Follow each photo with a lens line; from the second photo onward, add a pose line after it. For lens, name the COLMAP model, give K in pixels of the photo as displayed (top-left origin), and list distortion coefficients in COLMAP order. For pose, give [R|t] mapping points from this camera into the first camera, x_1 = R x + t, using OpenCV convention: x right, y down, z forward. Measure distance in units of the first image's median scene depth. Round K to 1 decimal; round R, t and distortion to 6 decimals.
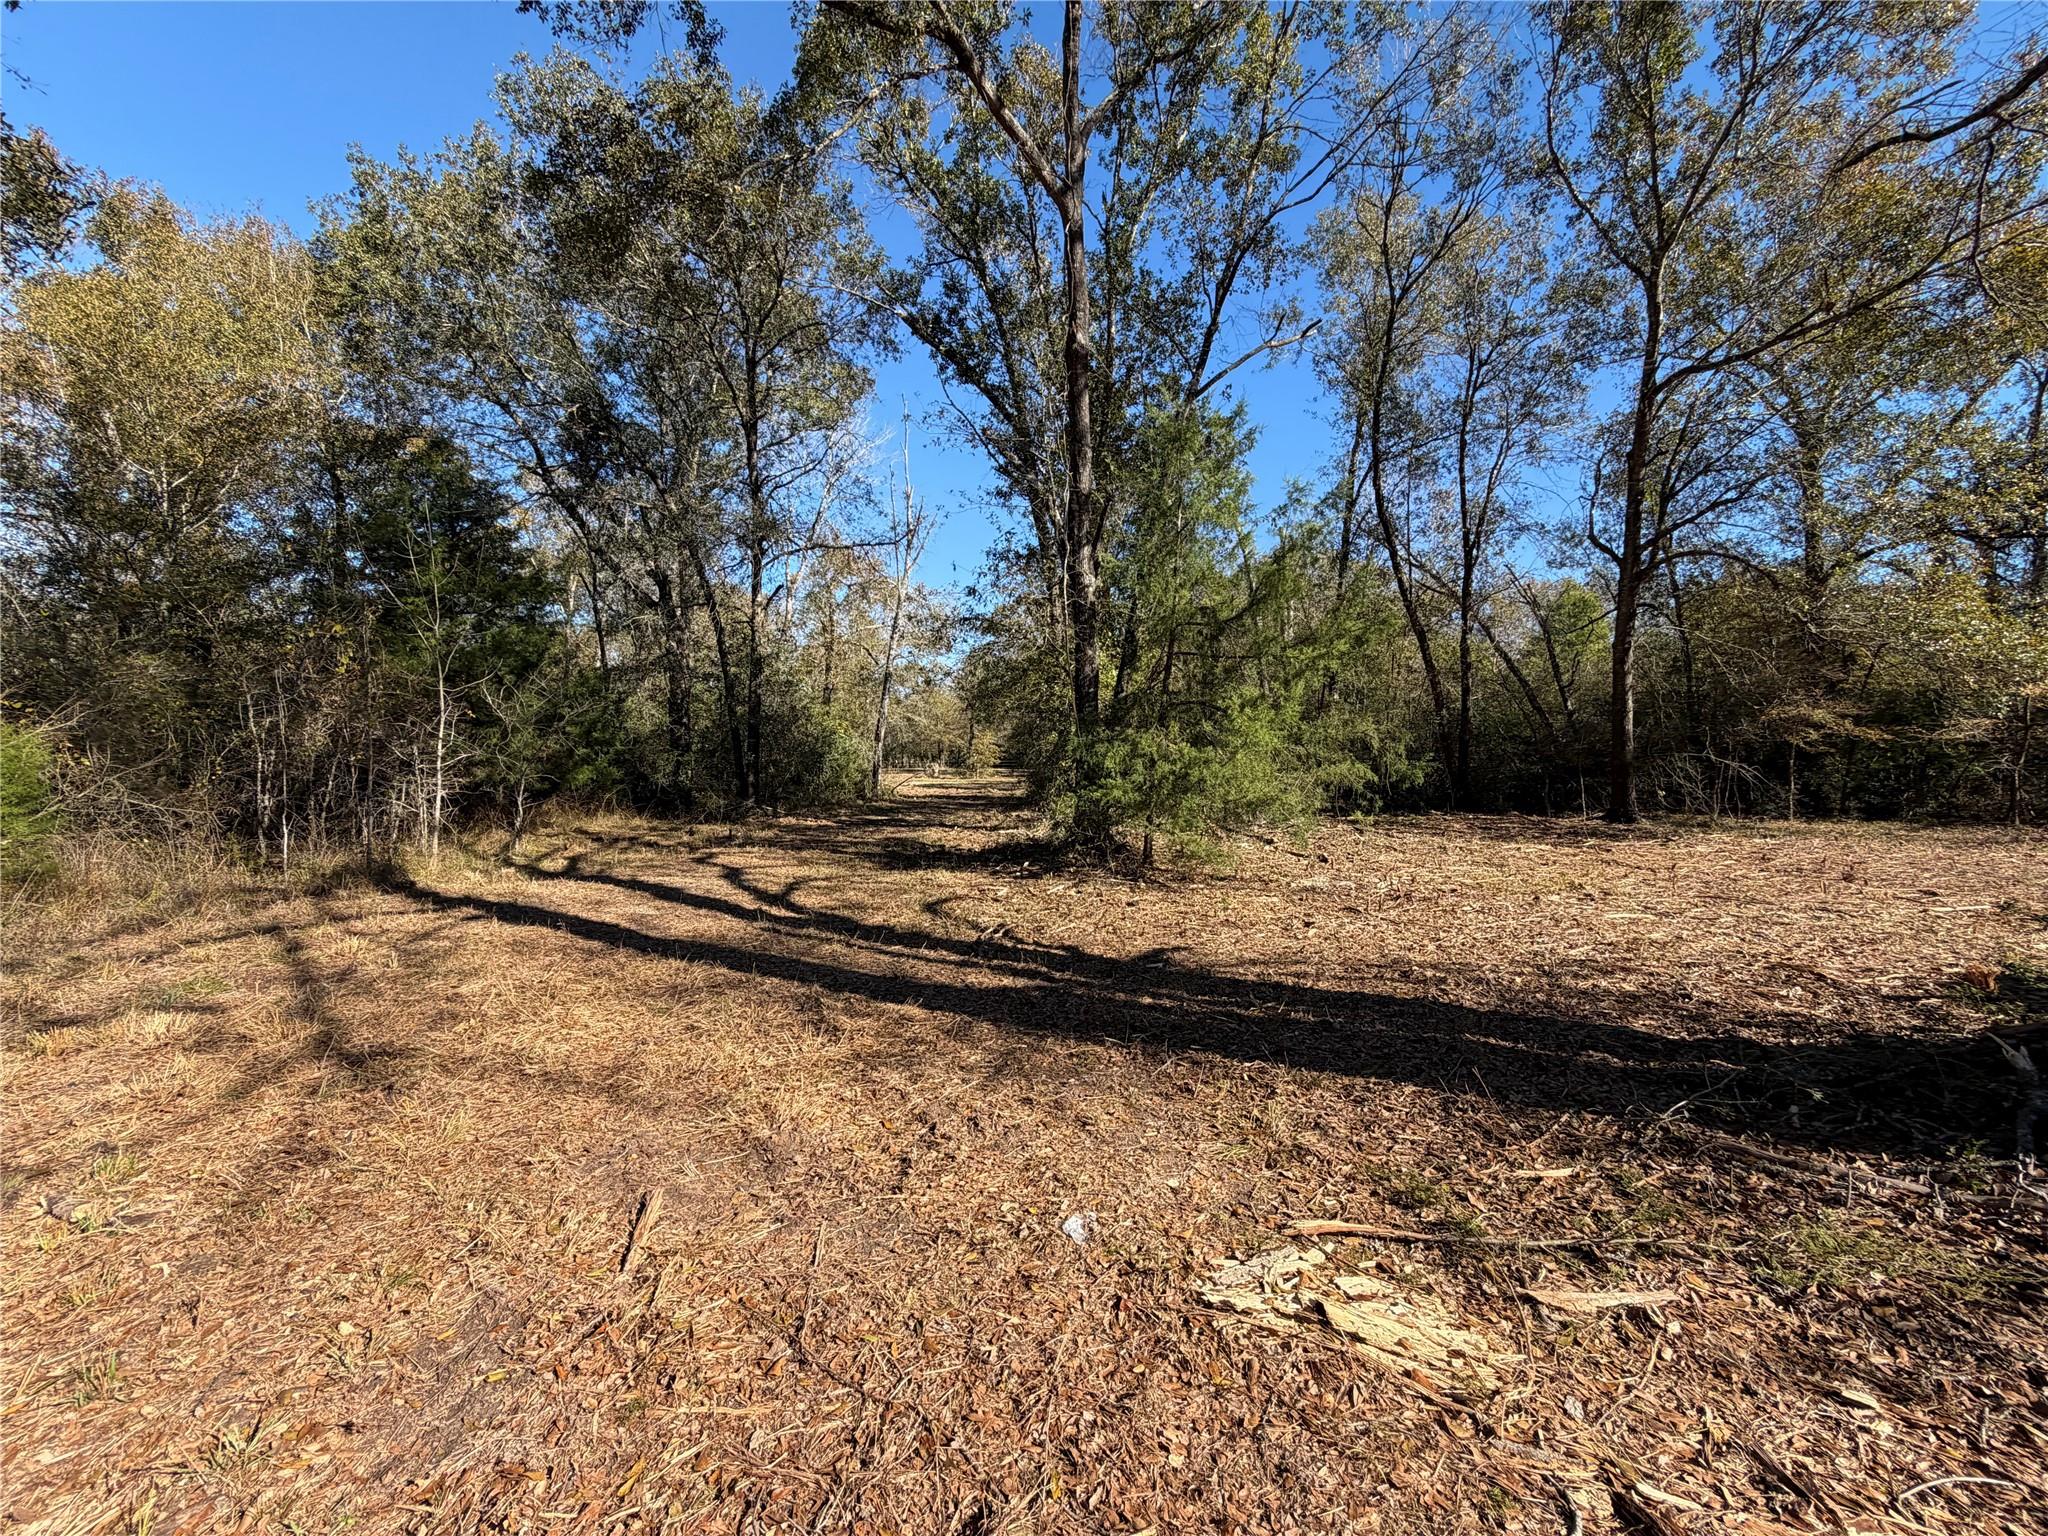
lens RADIAL K [[807.7, 0, 1024.0], [0, 807.7, 768.0], [0, 0, 1]] dist [0.000787, -0.000400]
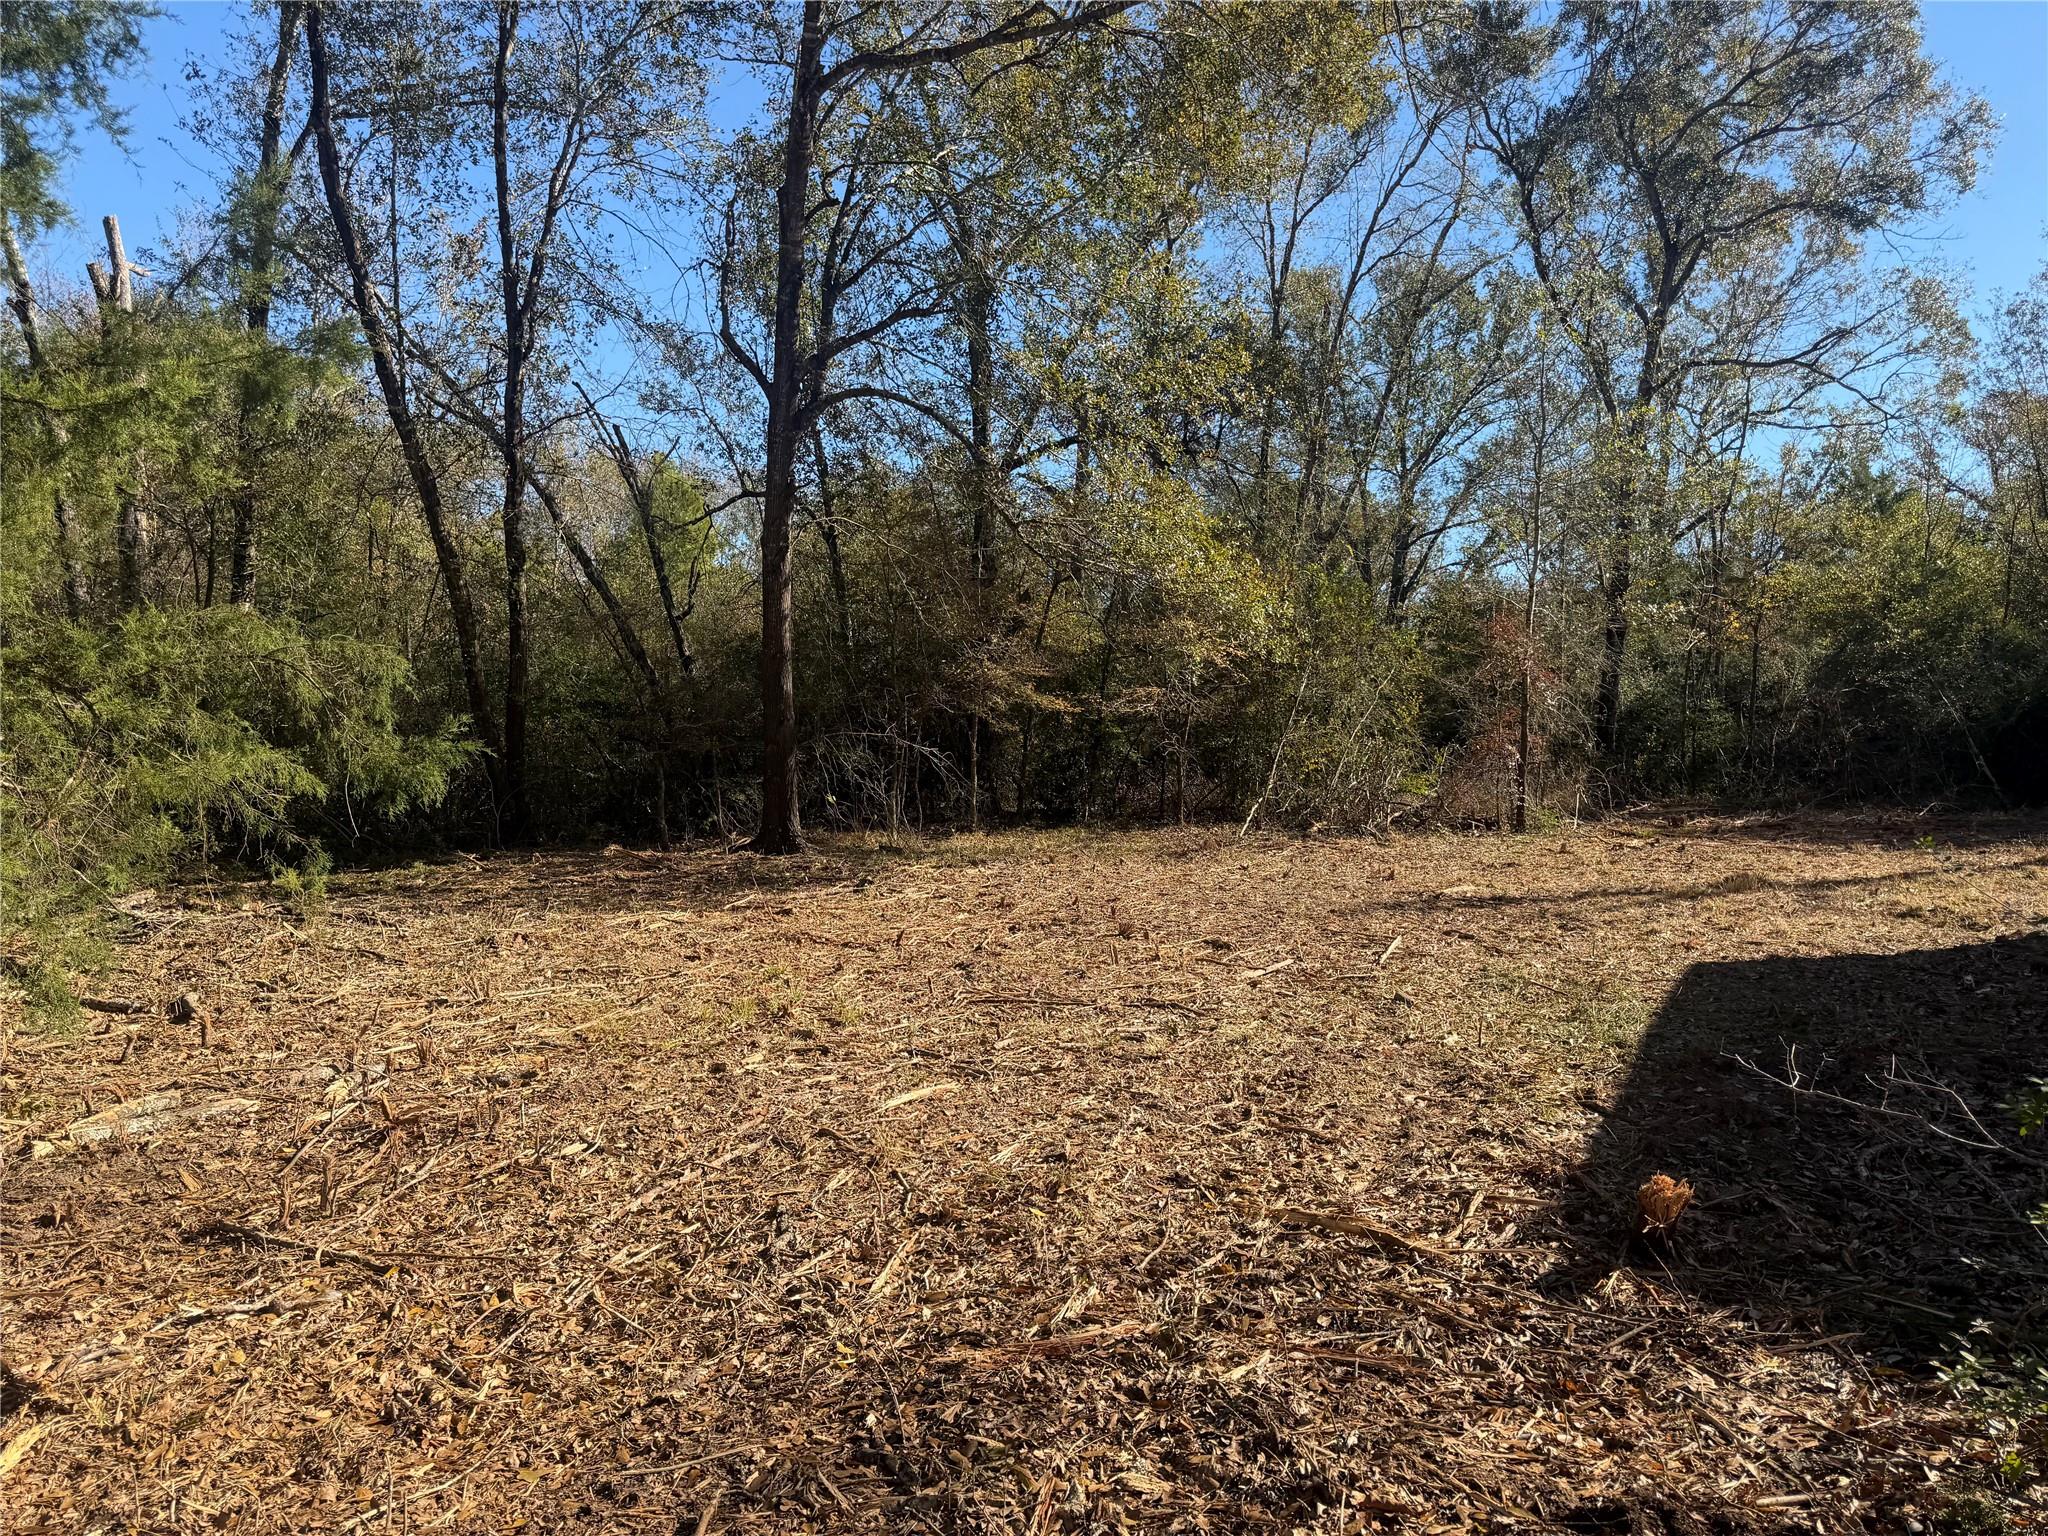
lens RADIAL K [[1437.0, 0, 1024.0], [0, 1437.0, 768.0], [0, 0, 1]] dist [0.001715, -0.001577]
pose [[0.661723, -0.020407, 0.749470, 0.095874], [0.020762, 0.999745, 0.008891, 0.002770], [-0.749461, 0.009677, 0.661978, 0.197236]]
